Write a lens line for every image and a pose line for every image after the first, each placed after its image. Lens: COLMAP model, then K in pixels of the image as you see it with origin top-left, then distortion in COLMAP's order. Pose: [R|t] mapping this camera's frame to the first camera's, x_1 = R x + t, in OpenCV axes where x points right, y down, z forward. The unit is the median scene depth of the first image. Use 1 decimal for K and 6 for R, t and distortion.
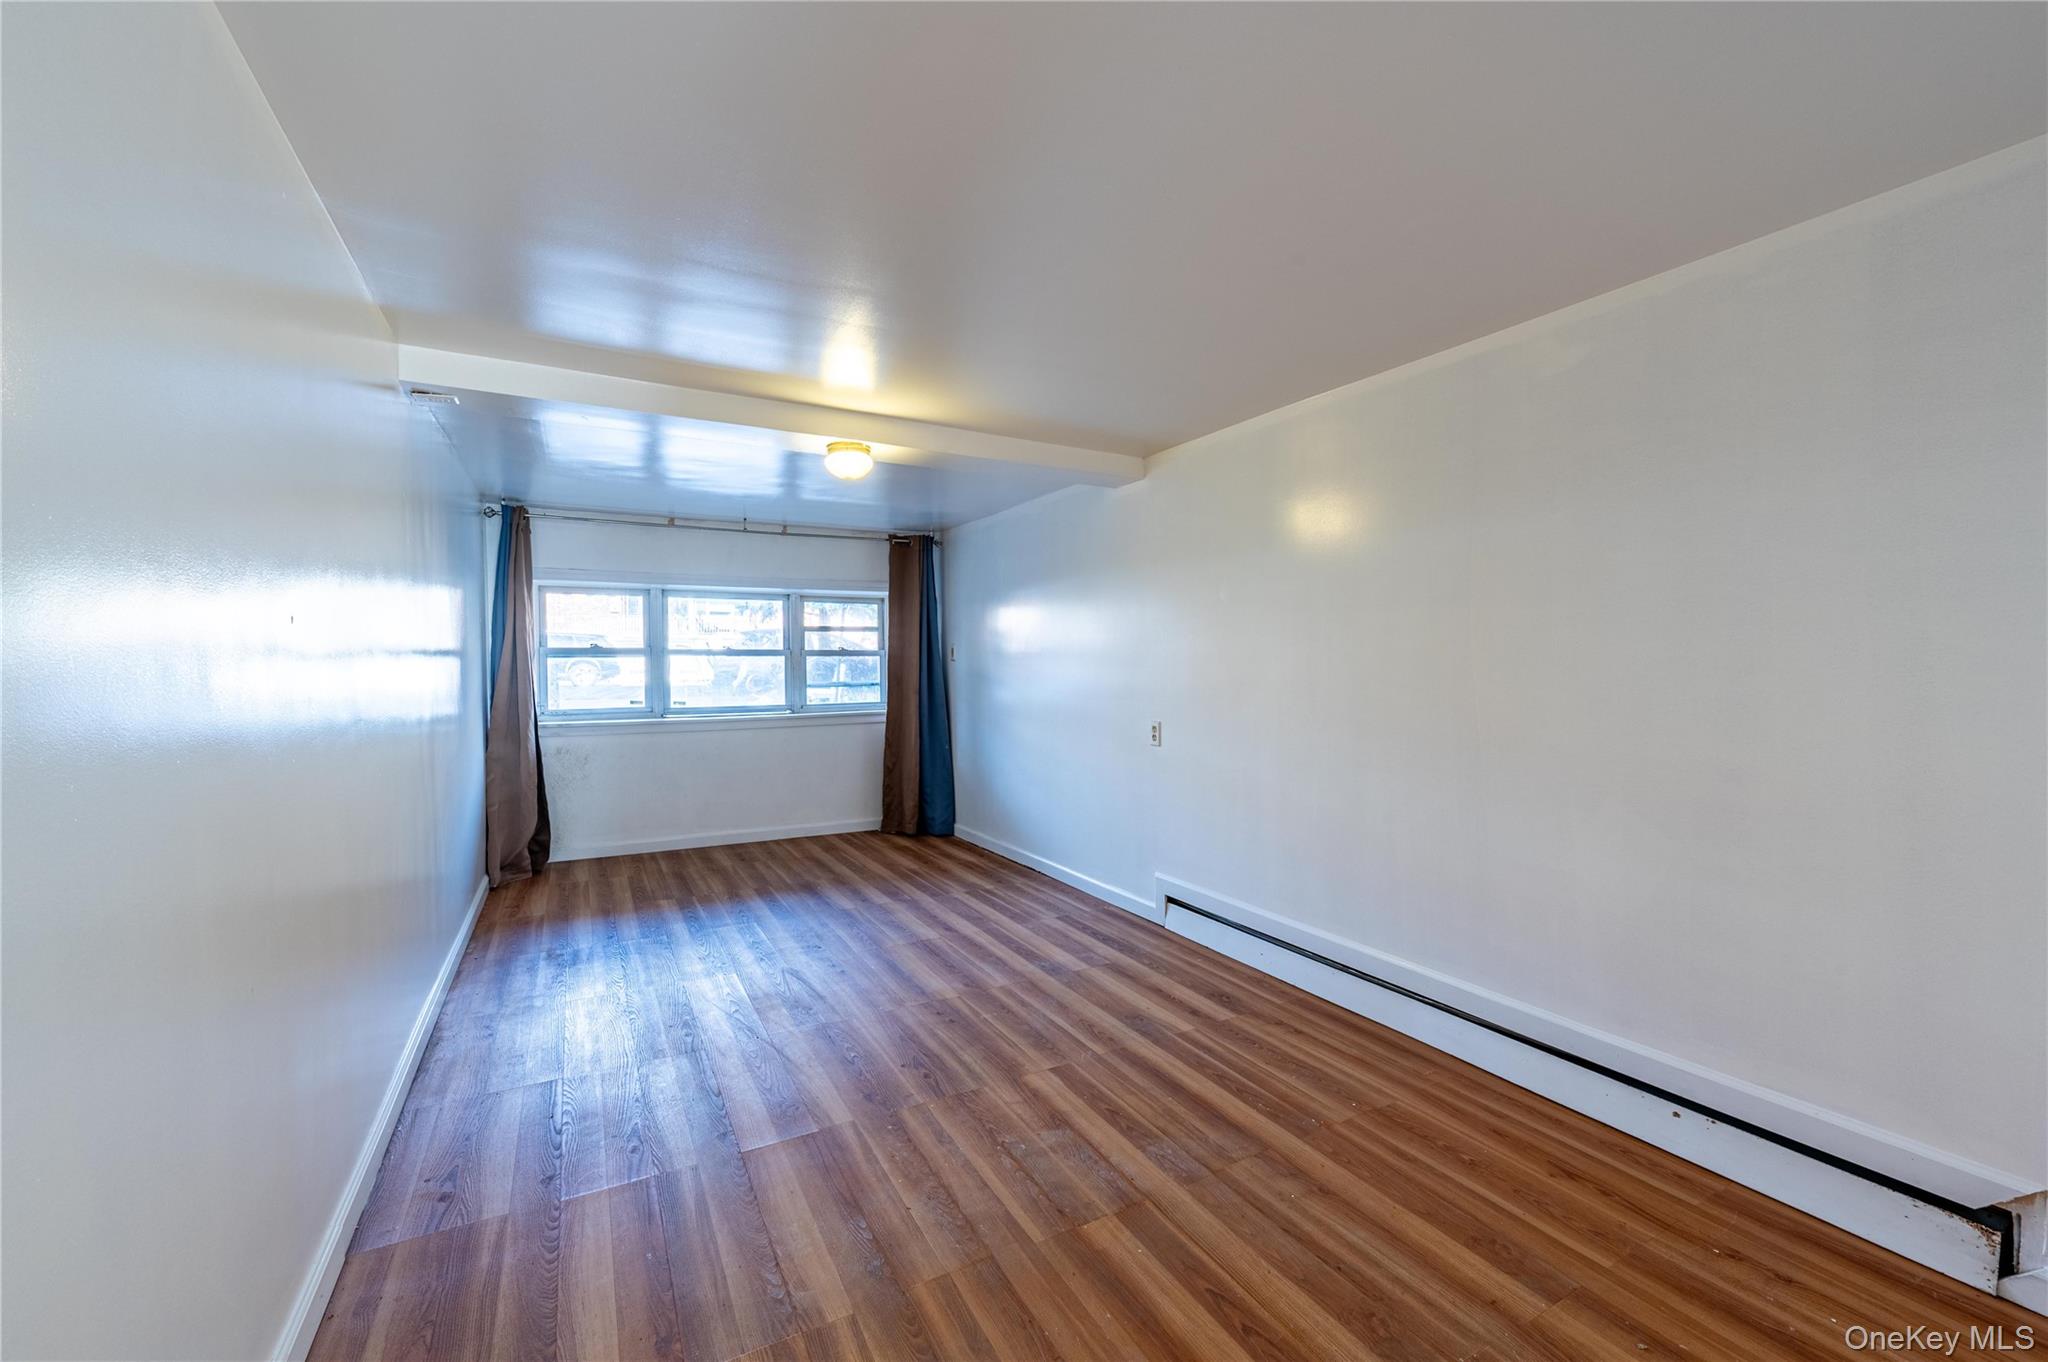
lens RADIAL K [[806.0, 0, 1029.0], [0, 806.0, 678.0], [0, 0, 1]] dist [-0.001881, -0.000077]
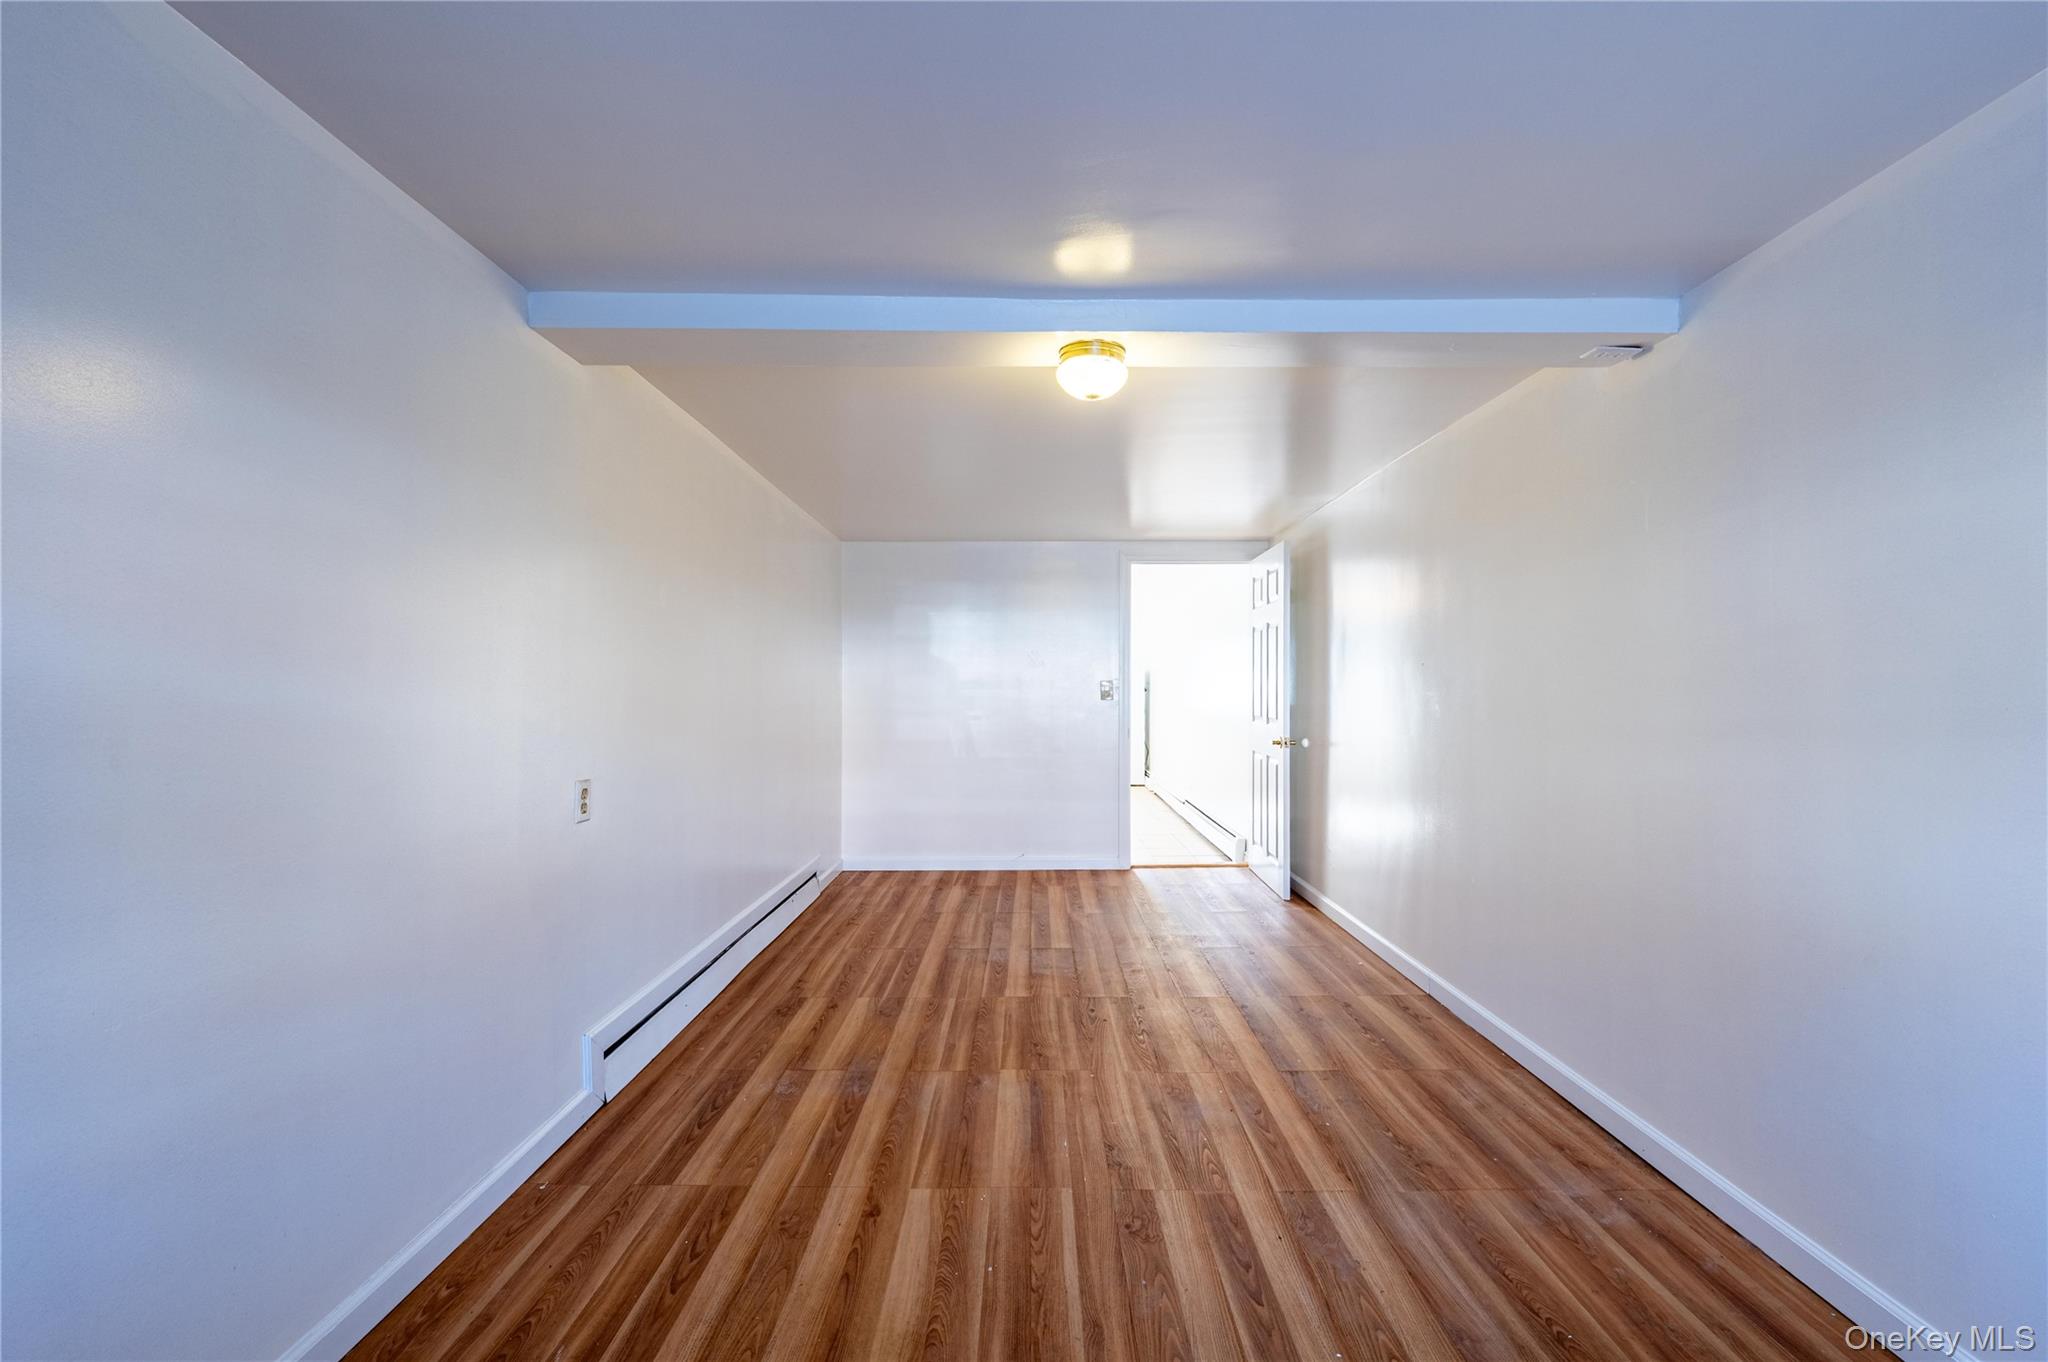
lens RADIAL K [[806.0, 0, 1029.0], [0, 806.0, 678.0], [0, 0, 1]] dist [-0.001881, -0.000077]
pose [[-0.865138, 0.011281, 0.501407, -0.555071], [0.014109, 0.999899, 0.001847, -0.024841], [-0.501335, 0.008673, -0.865210, 1.747331]]
